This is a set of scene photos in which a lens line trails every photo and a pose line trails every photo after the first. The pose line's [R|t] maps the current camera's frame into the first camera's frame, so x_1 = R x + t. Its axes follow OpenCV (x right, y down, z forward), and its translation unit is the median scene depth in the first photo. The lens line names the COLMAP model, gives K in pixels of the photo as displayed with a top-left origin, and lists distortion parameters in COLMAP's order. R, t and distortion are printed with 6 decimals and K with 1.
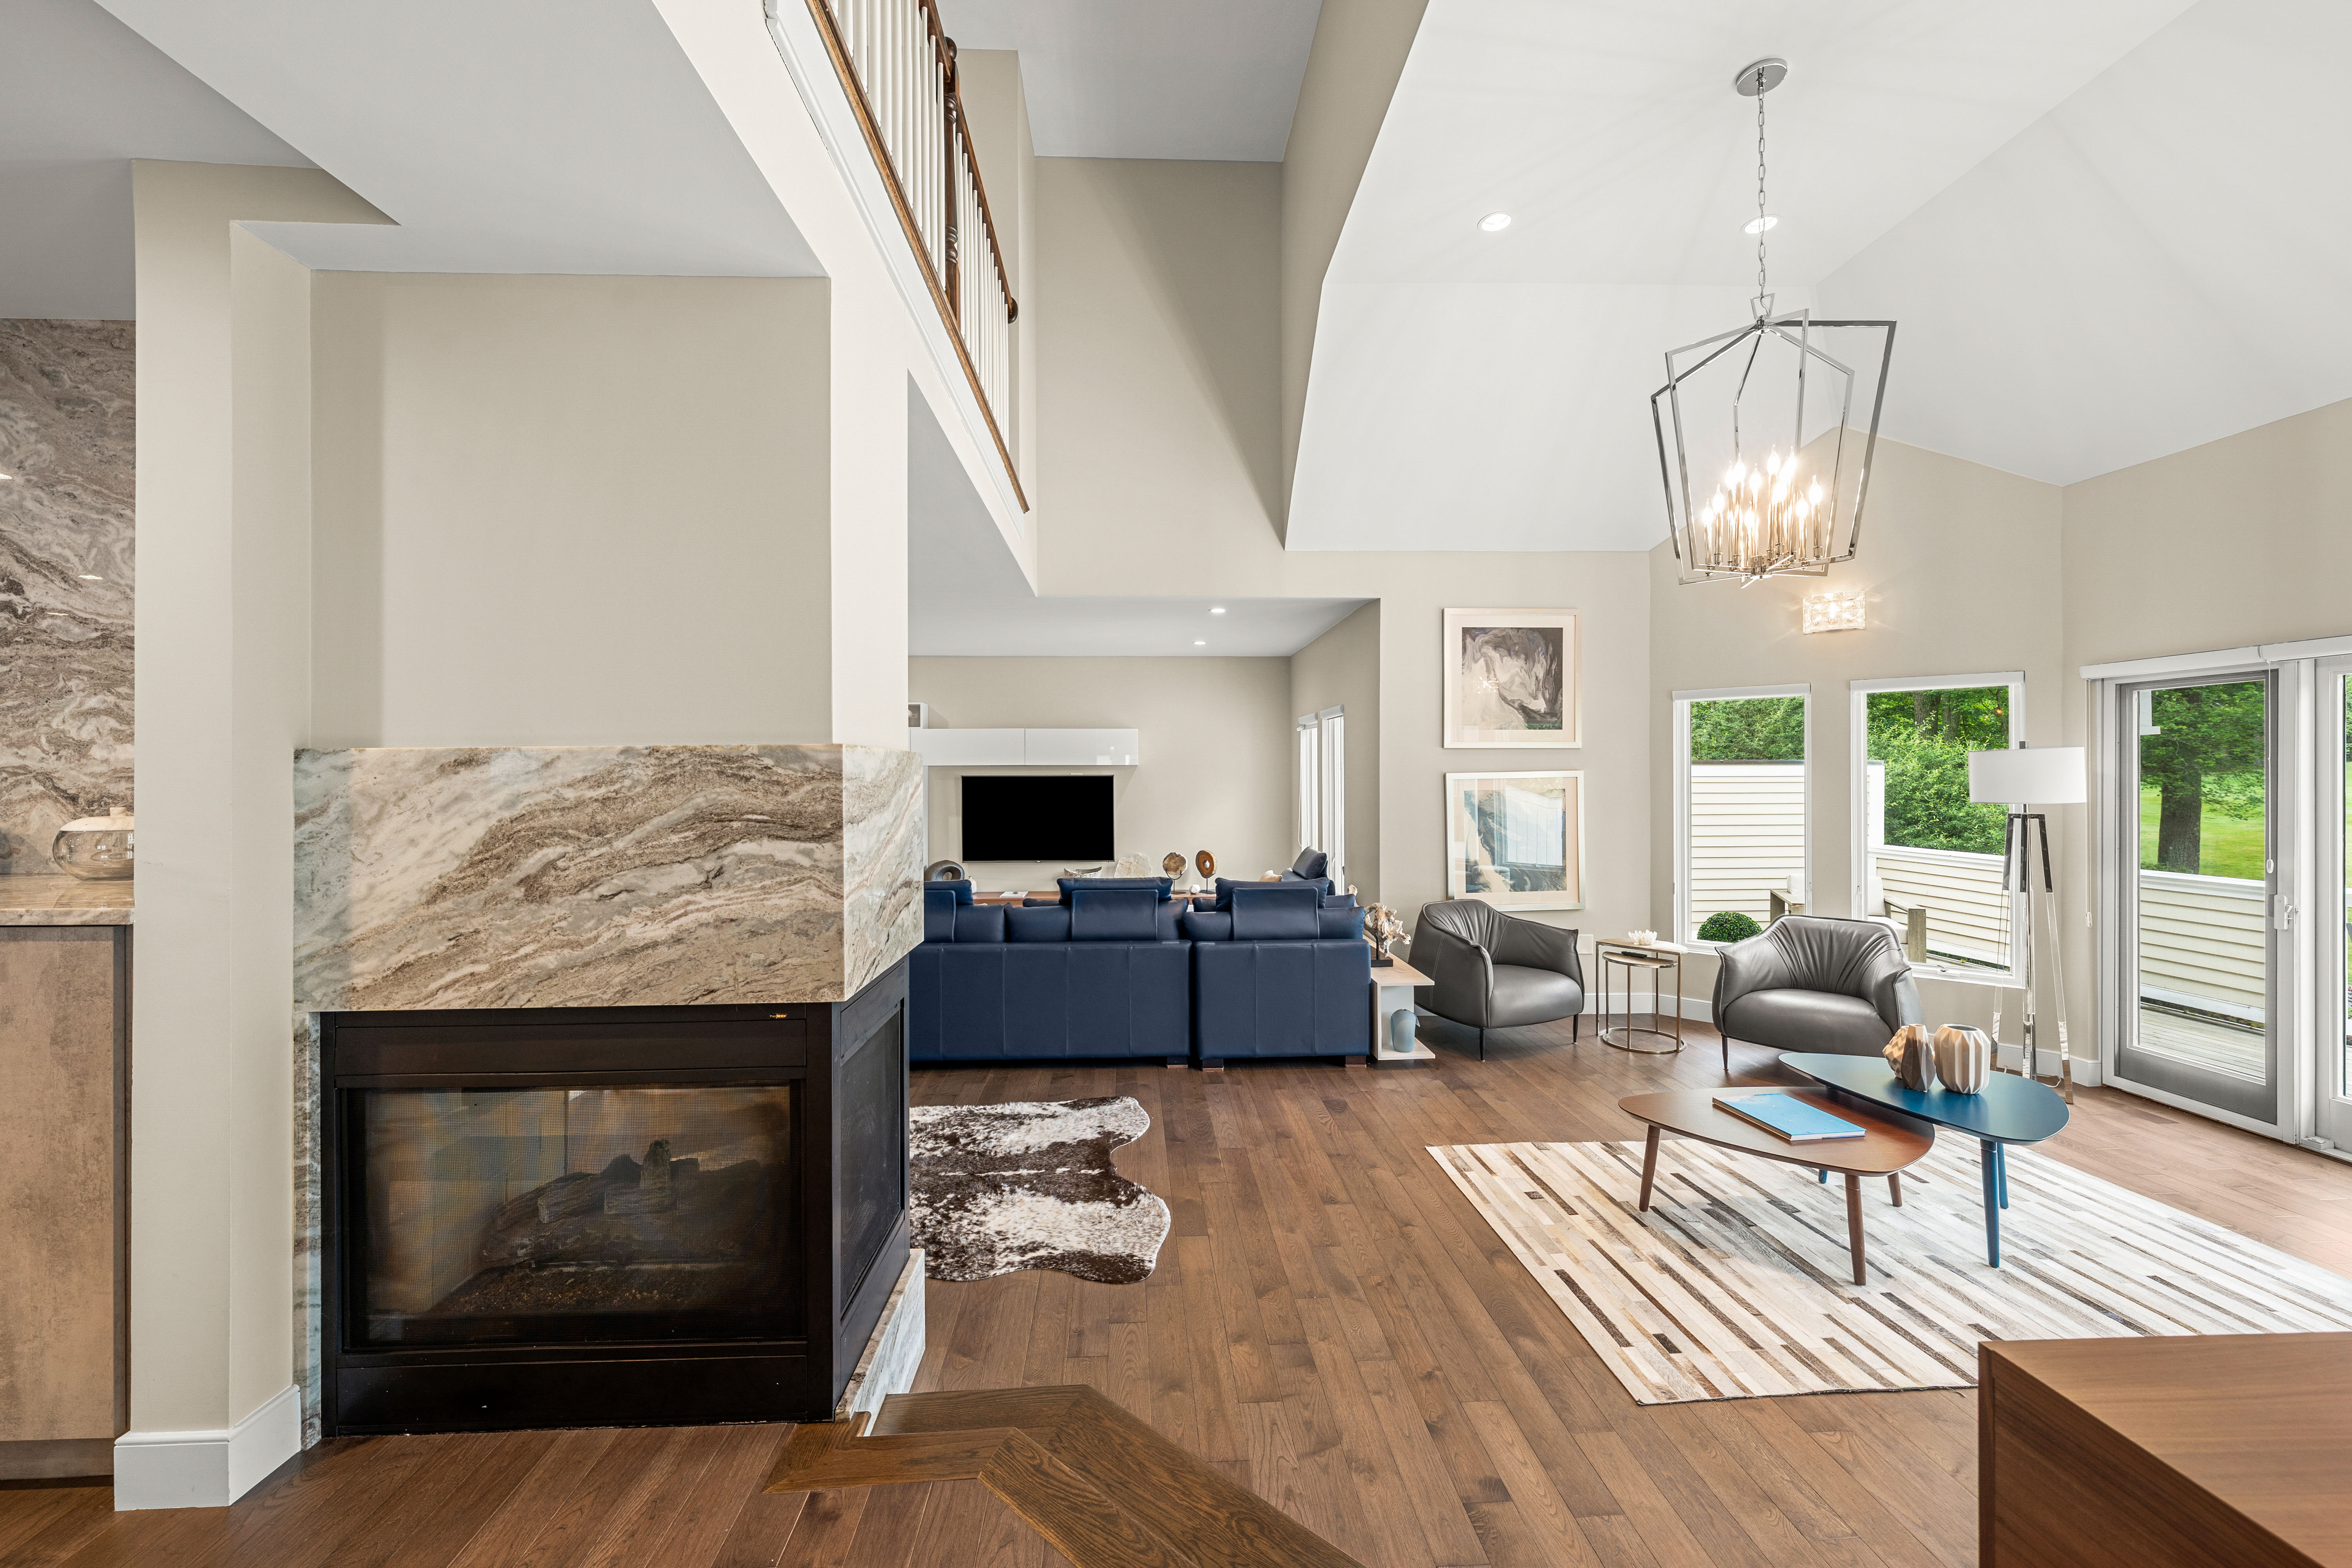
lens RADIAL K [[902.3, 0, 1177.8], [0, 902.3, 779.6], [0, 0, 1]] dist [0.000462, -0.000168]
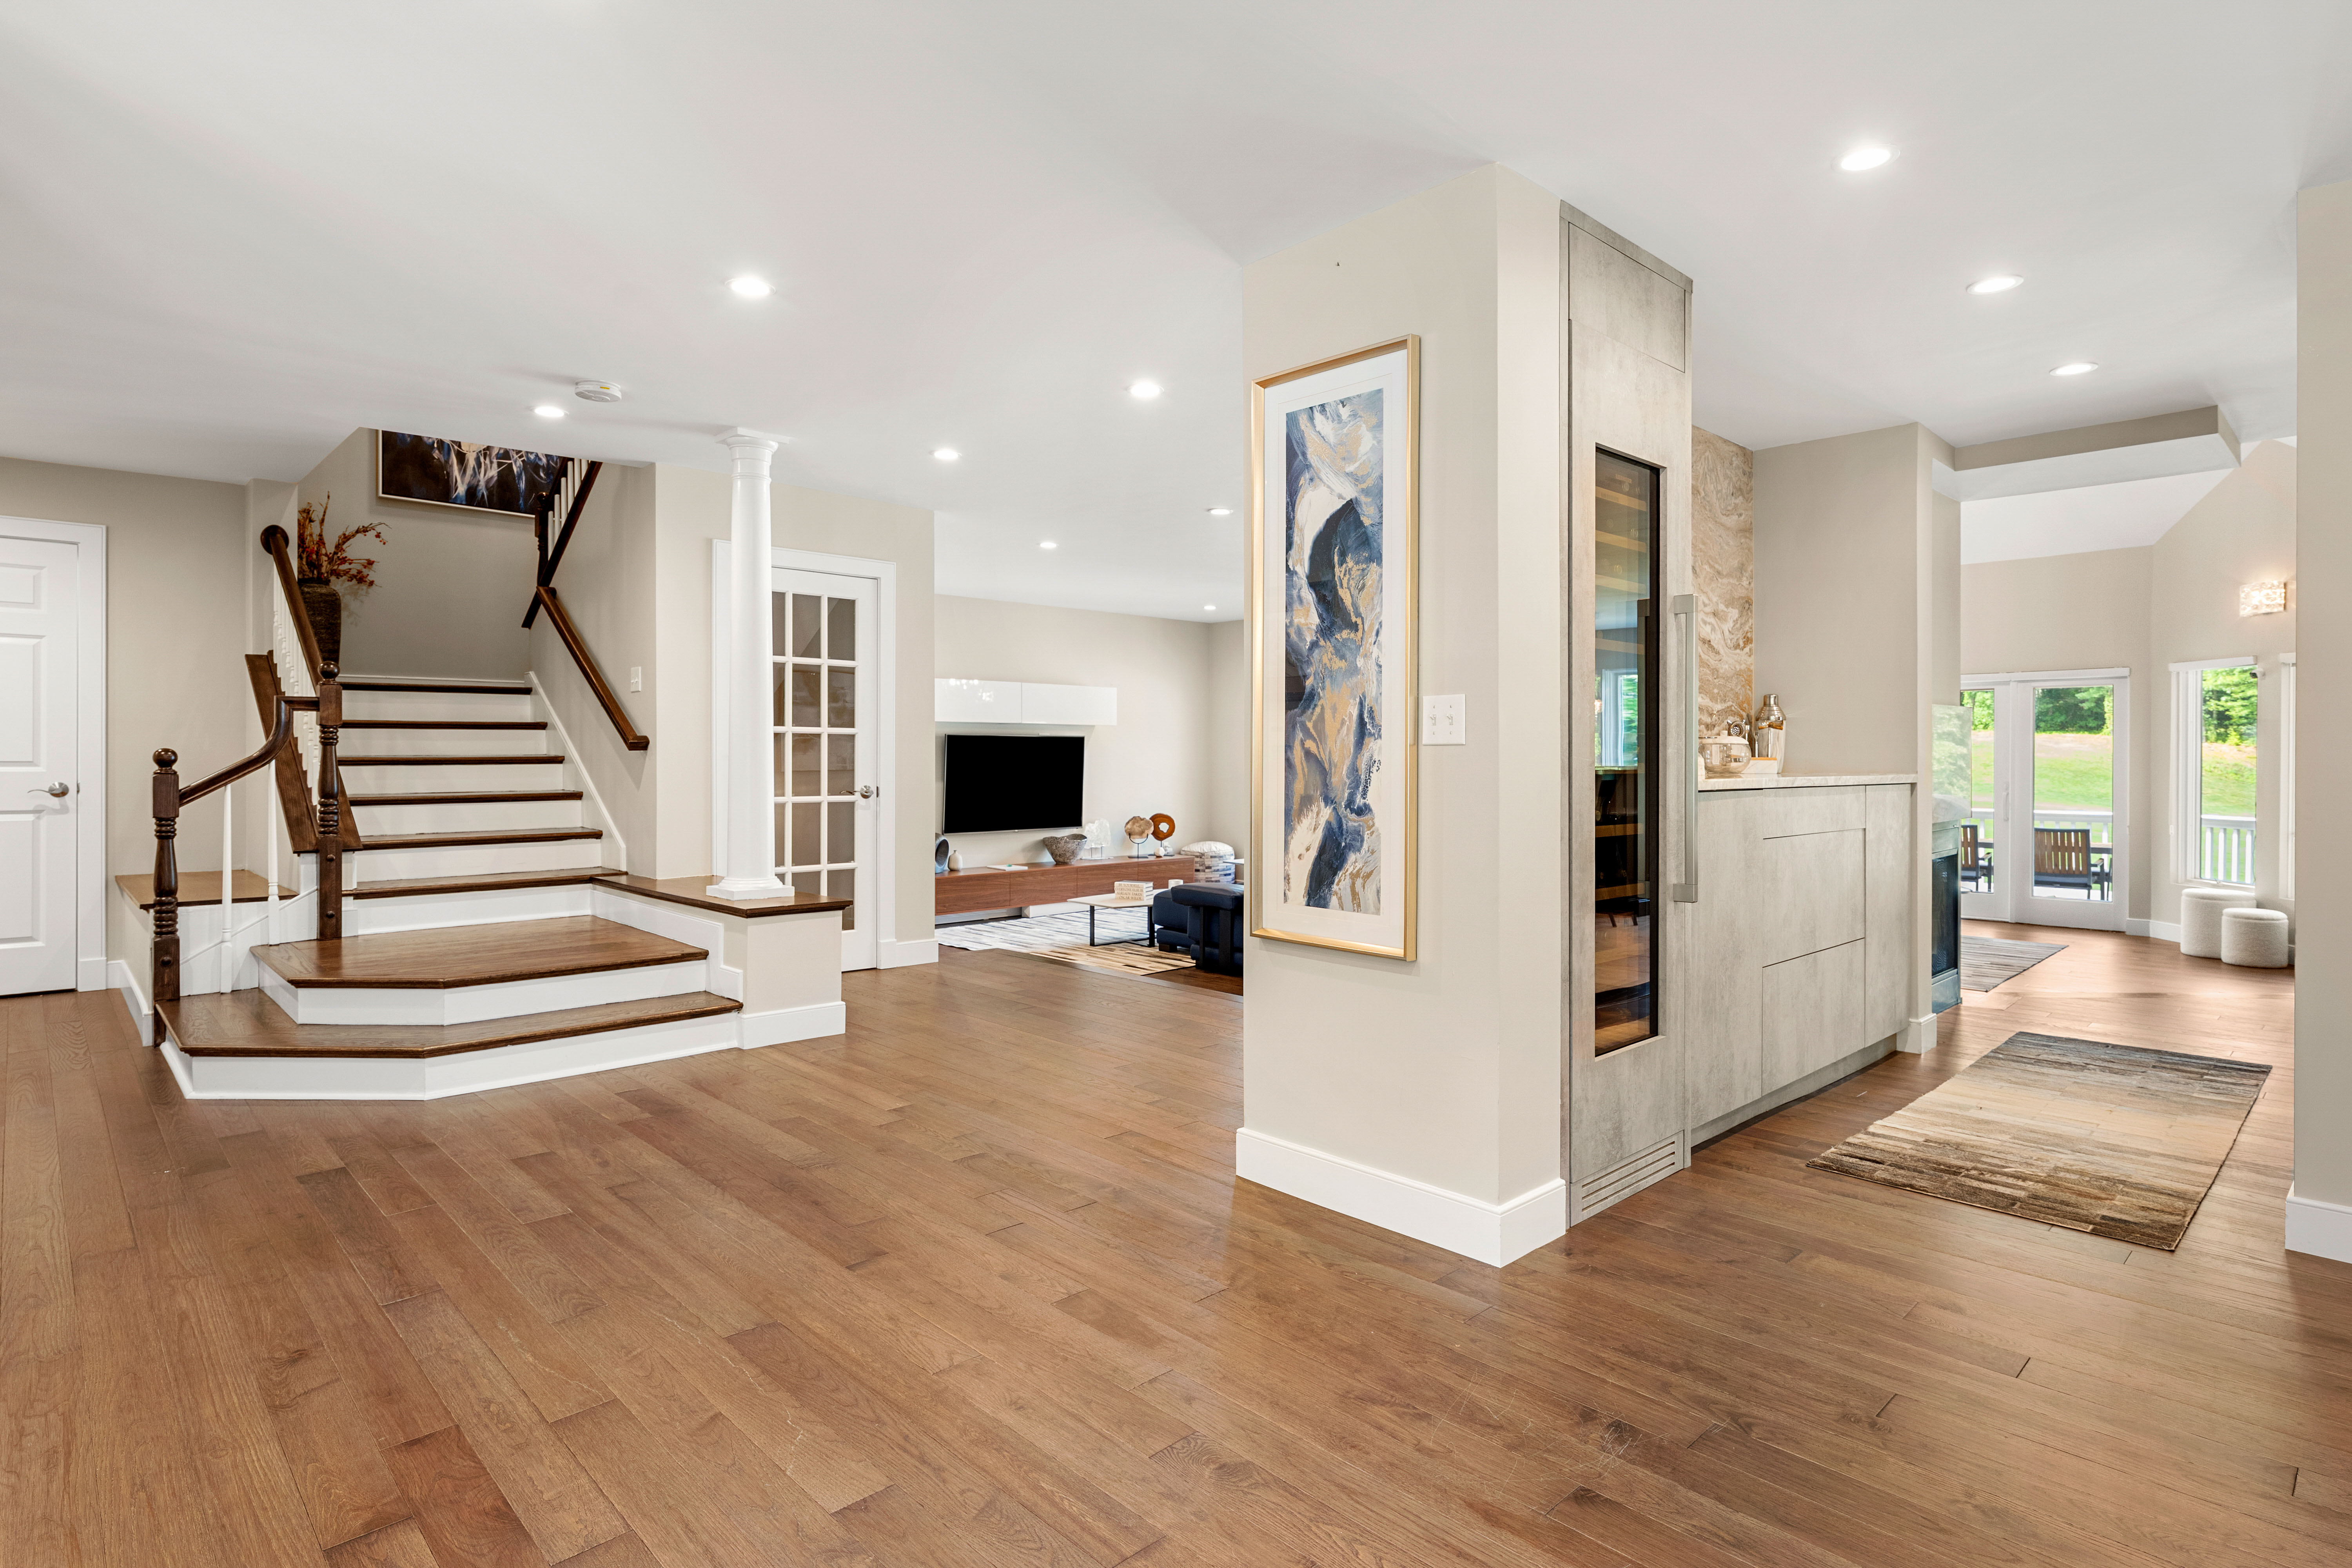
lens RADIAL K [[1185.6, 0, 1170.0], [0, 1185.6, 769.1], [0, 0, 1]] dist [0.005161, -0.002959]
pose [[0.752929, -0.002778, 0.658095, -2.125398], [-0.001450, 0.999982, 0.005880, 0.059013], [-0.658100, -0.005381, 0.752912, 0.045788]]
